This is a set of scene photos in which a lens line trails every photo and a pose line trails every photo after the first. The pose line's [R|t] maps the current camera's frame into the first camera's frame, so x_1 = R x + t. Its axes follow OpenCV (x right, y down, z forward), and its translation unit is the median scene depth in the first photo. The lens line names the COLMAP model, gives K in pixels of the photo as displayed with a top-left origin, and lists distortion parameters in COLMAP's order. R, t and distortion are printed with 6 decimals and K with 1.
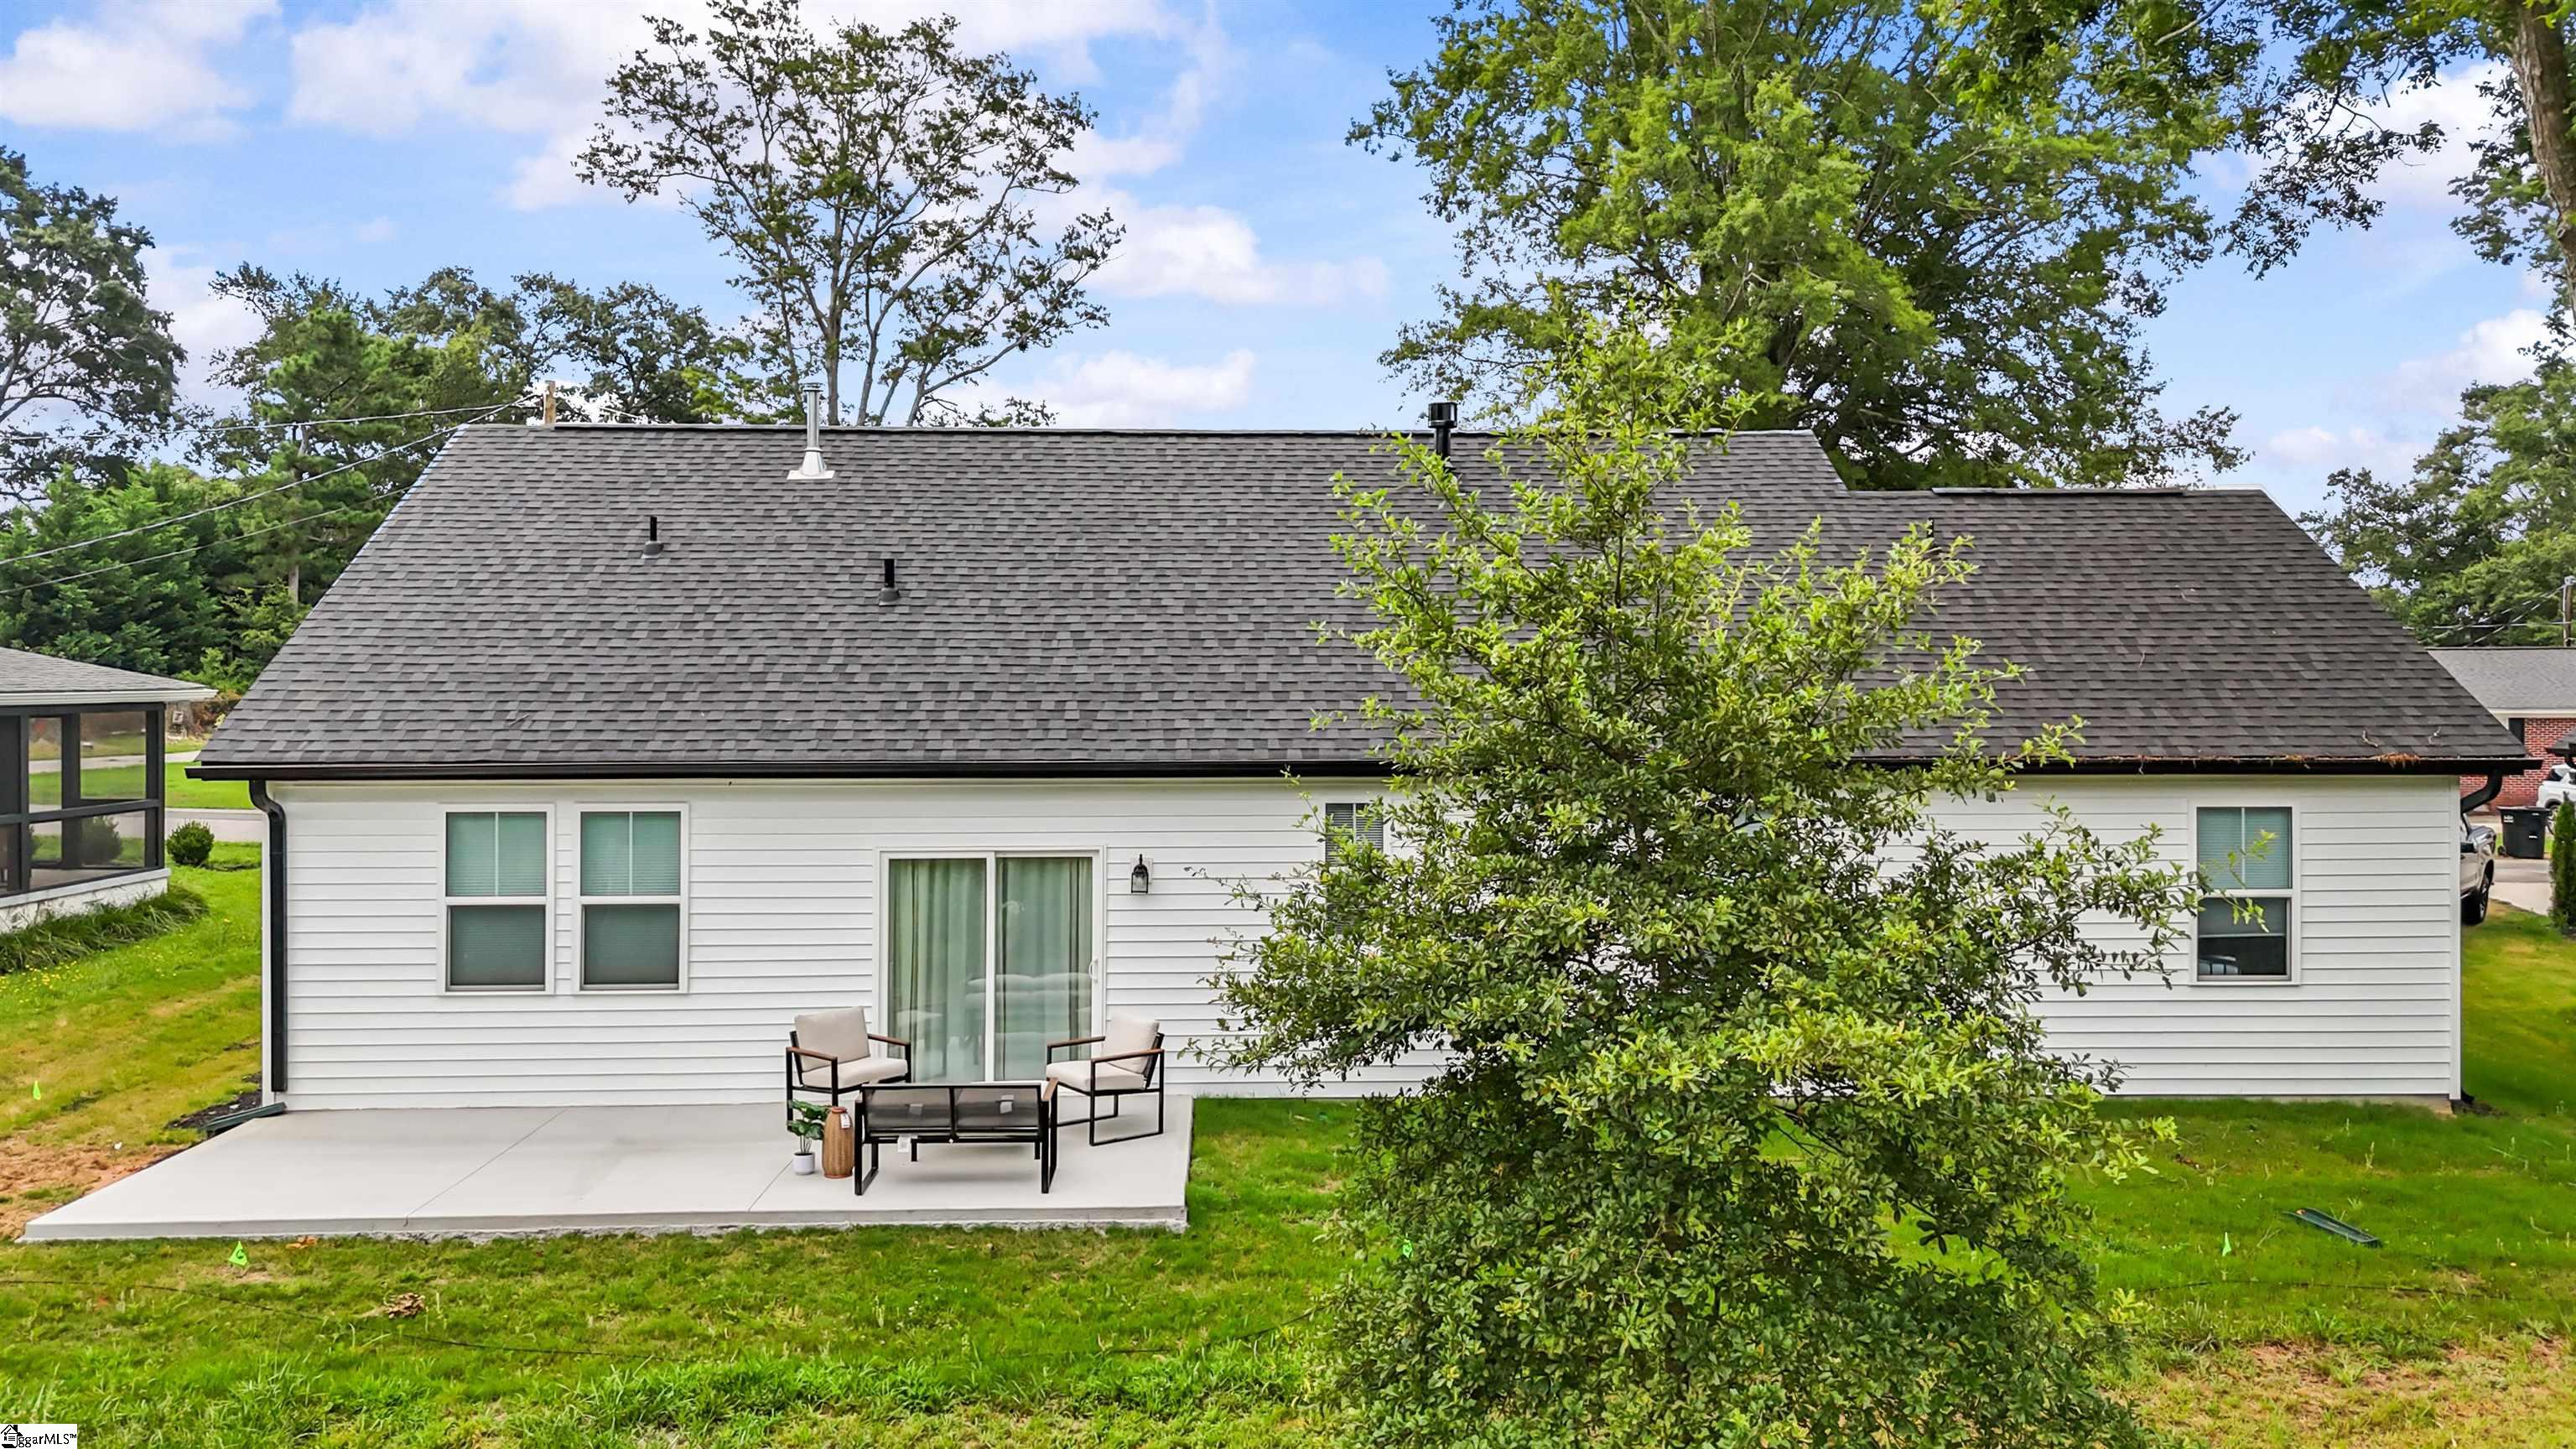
lens RADIAL K [[1938.3, 0, 1265.2], [0, 1938.3, 696.8], [0, 0, 1]] dist [0.045743, -0.020345]
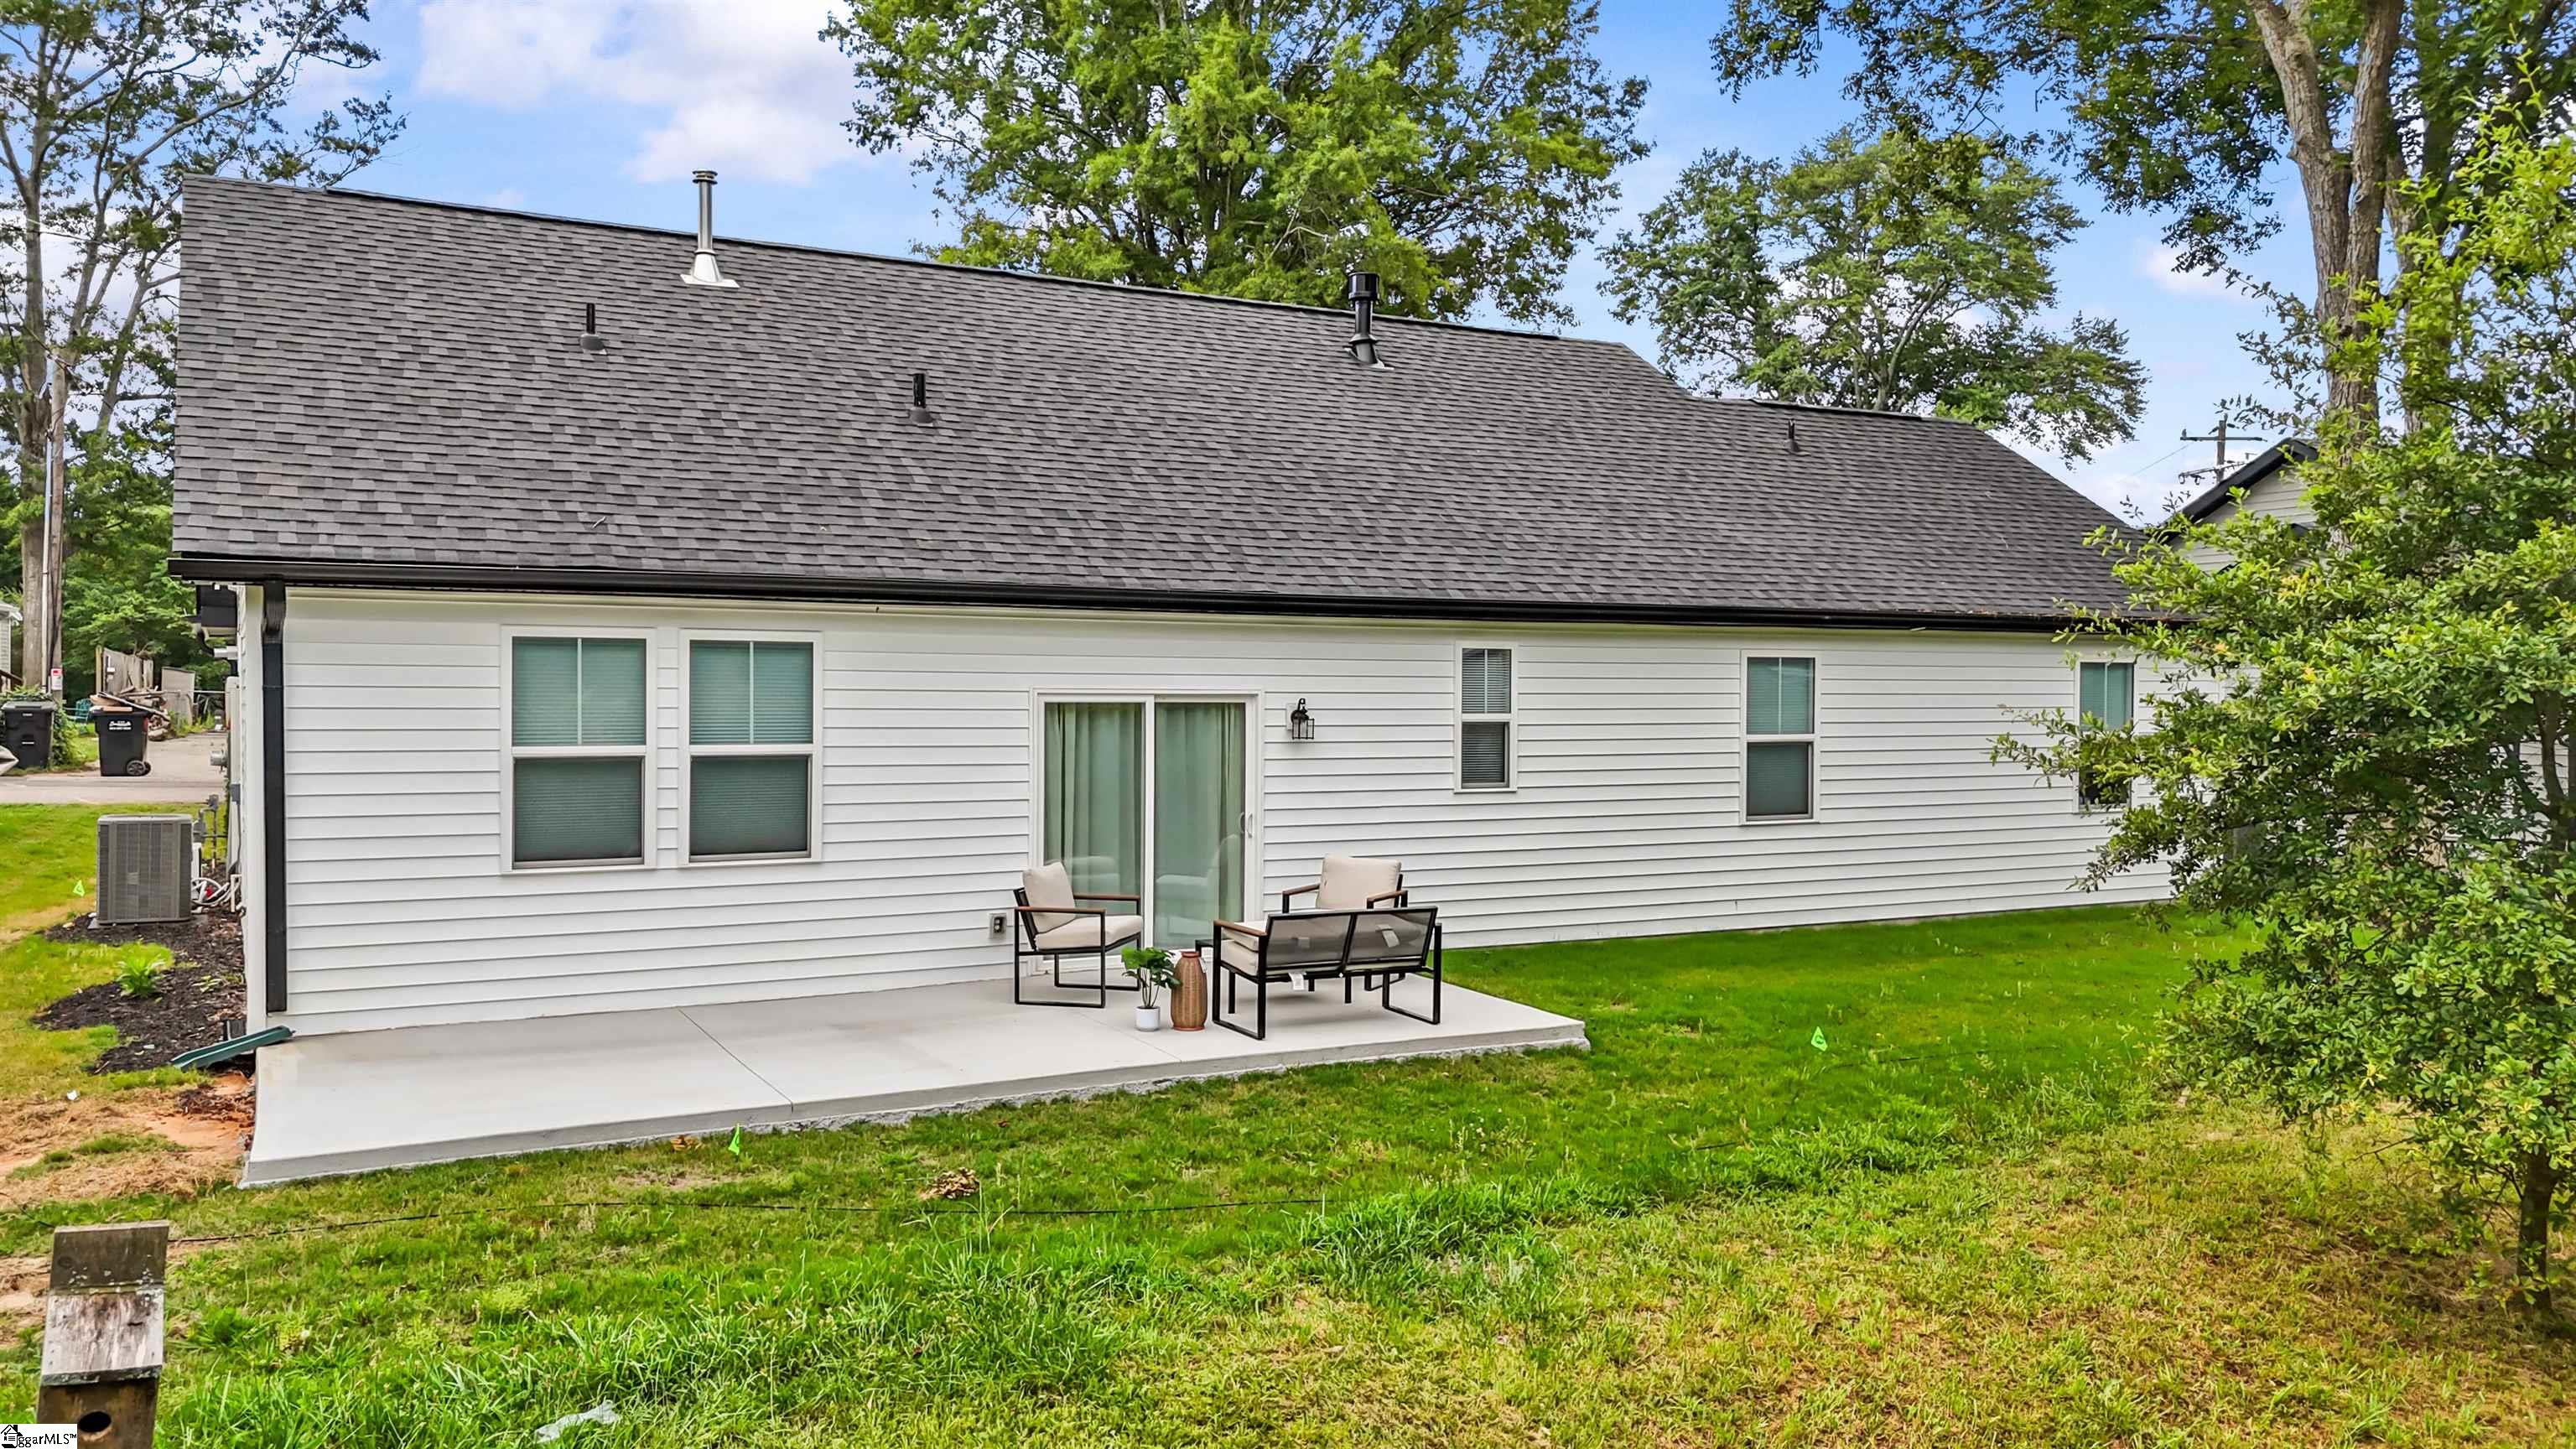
lens RADIAL K [[1938.3, 0, 1282.4], [0, 1938.3, 713.1], [0, 0, 1]] dist [0.045743, -0.020345]
pose [[0.890129, 0.000240, 0.455709, -0.497642], [-0.000425, 1.000000, 0.000304, 0.088623], [-0.455709, -0.000464, 0.890129, 0.176686]]
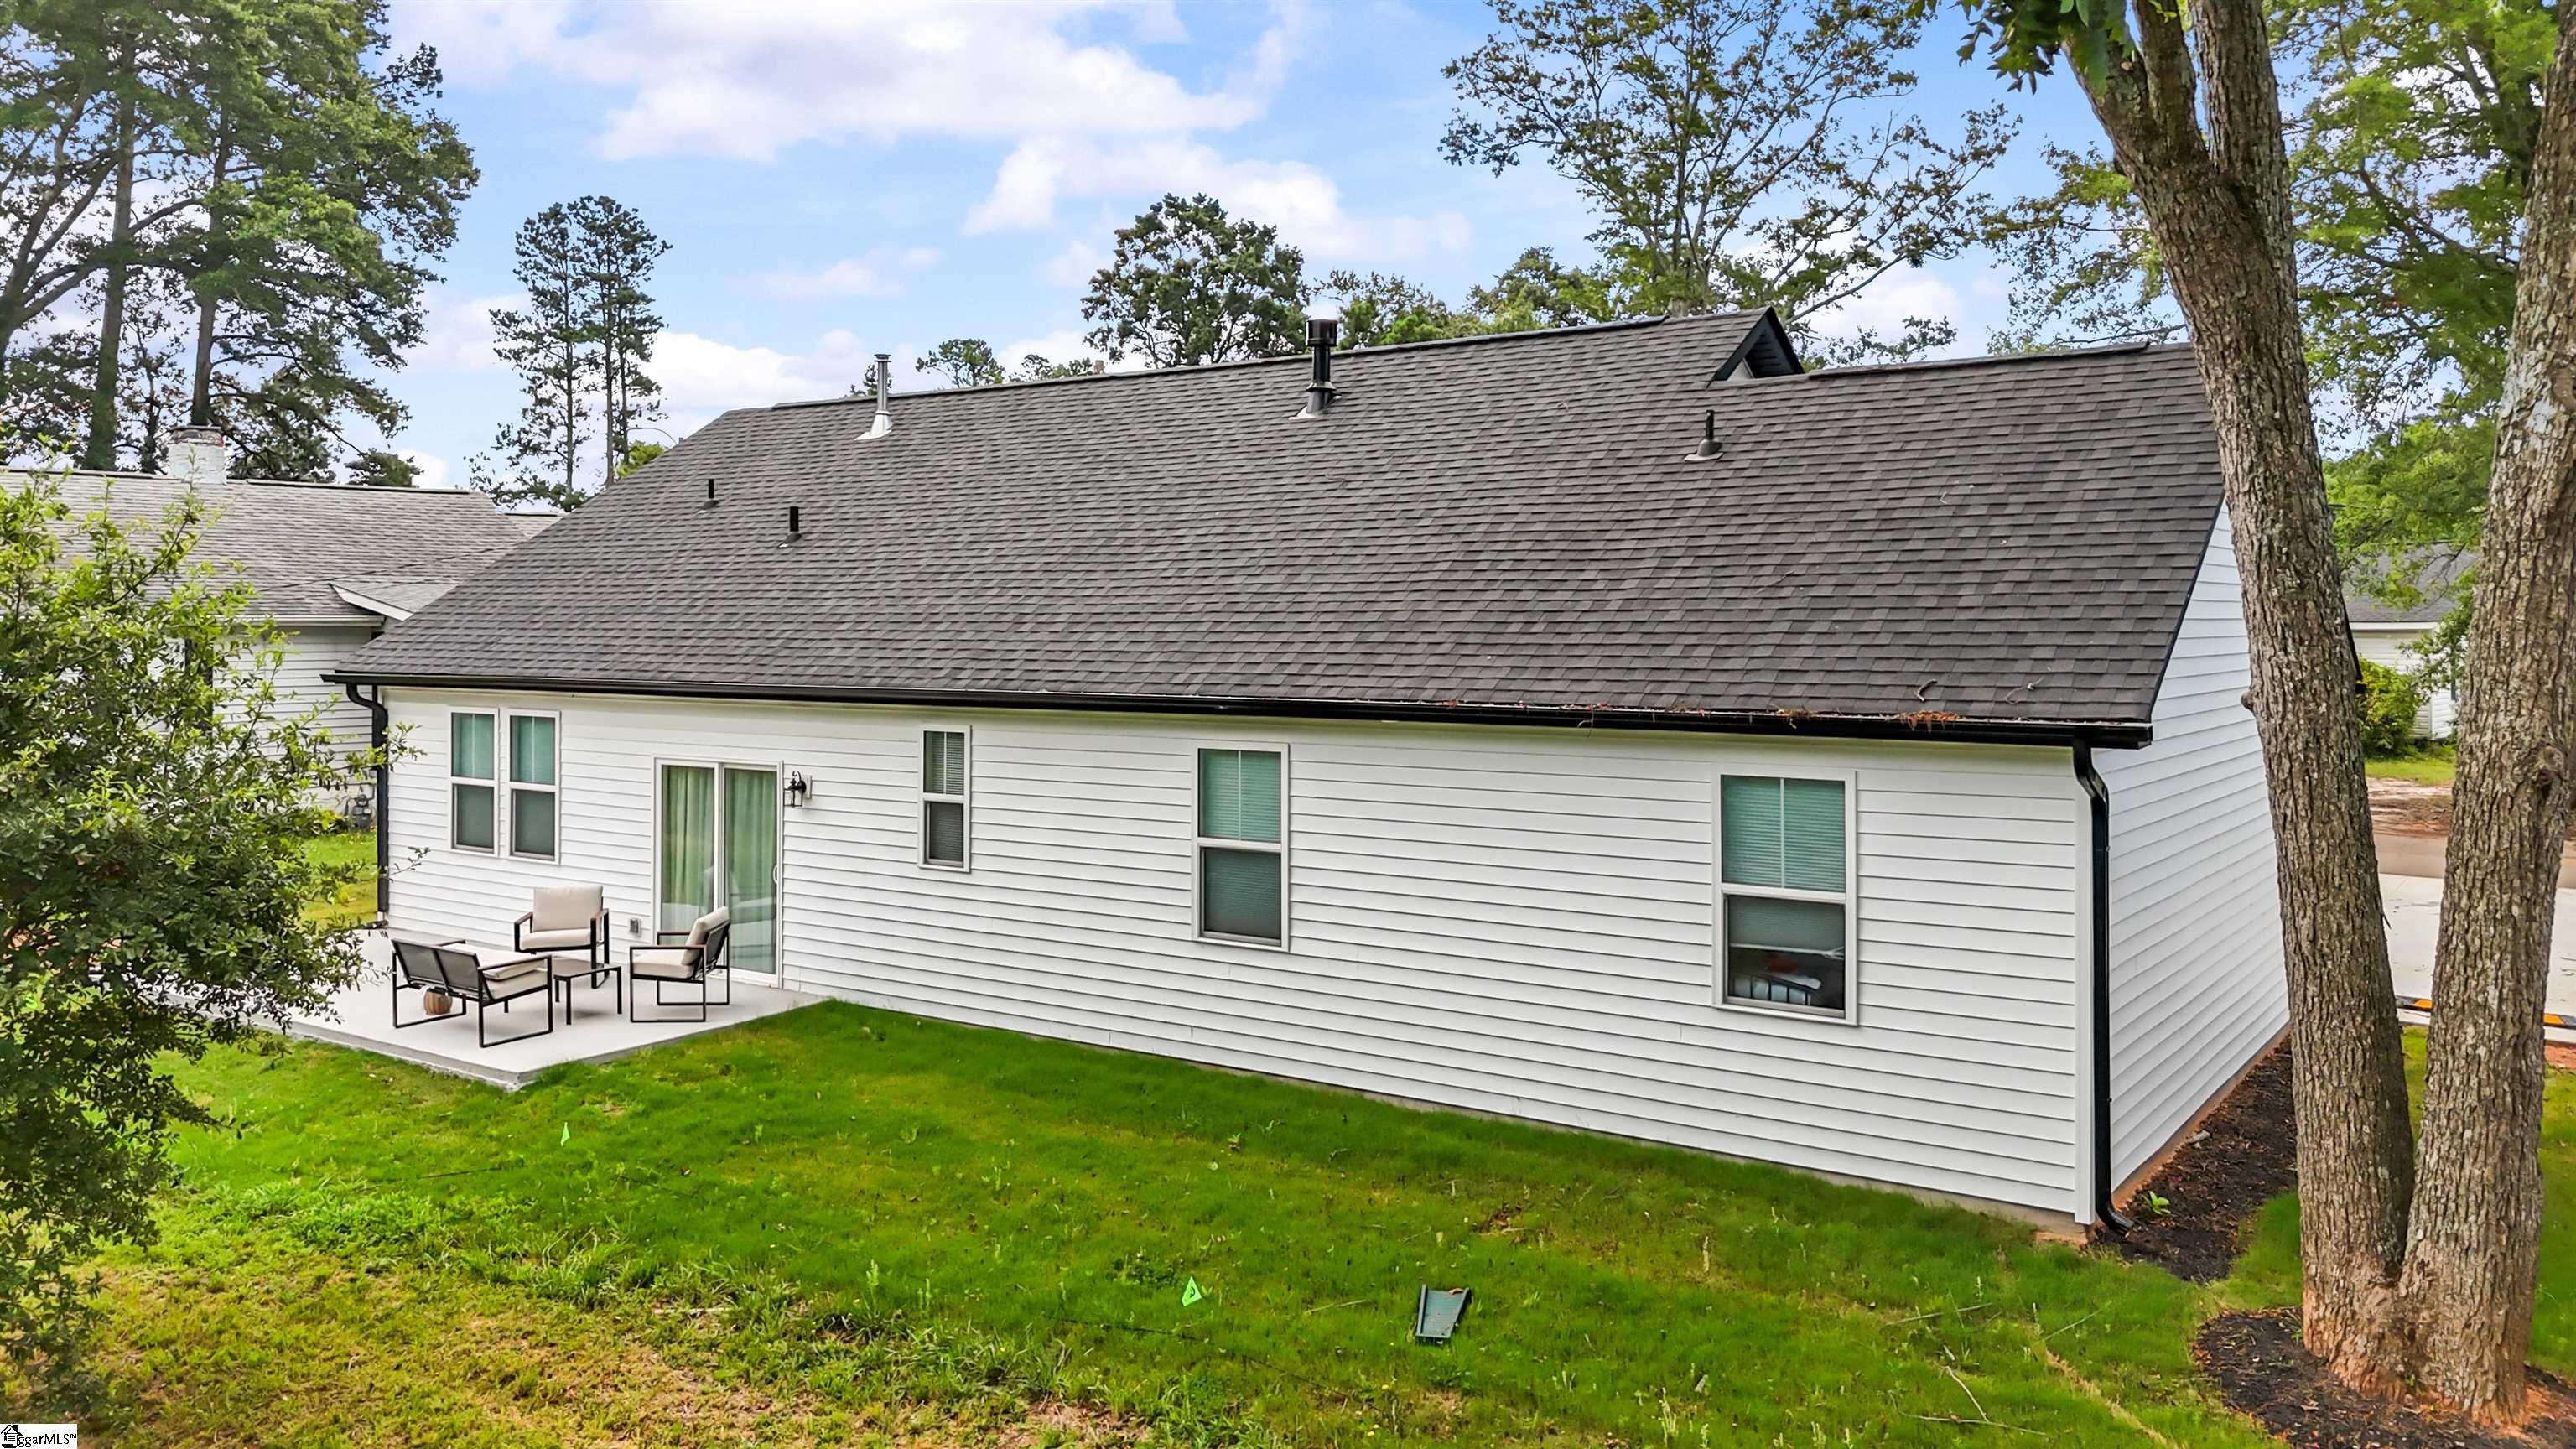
lens RADIAL K [[1938.3, 0, 1237.5], [0, 1938.3, 636.7], [0, 0, 1]] dist [0.045743, -0.020345]
pose [[0.783787, 0.005239, -0.621007, 0.811252], [-0.008284, 0.999964, -0.002020, 0.006017], [0.620974, 0.006728, 0.783802, 0.294599]]
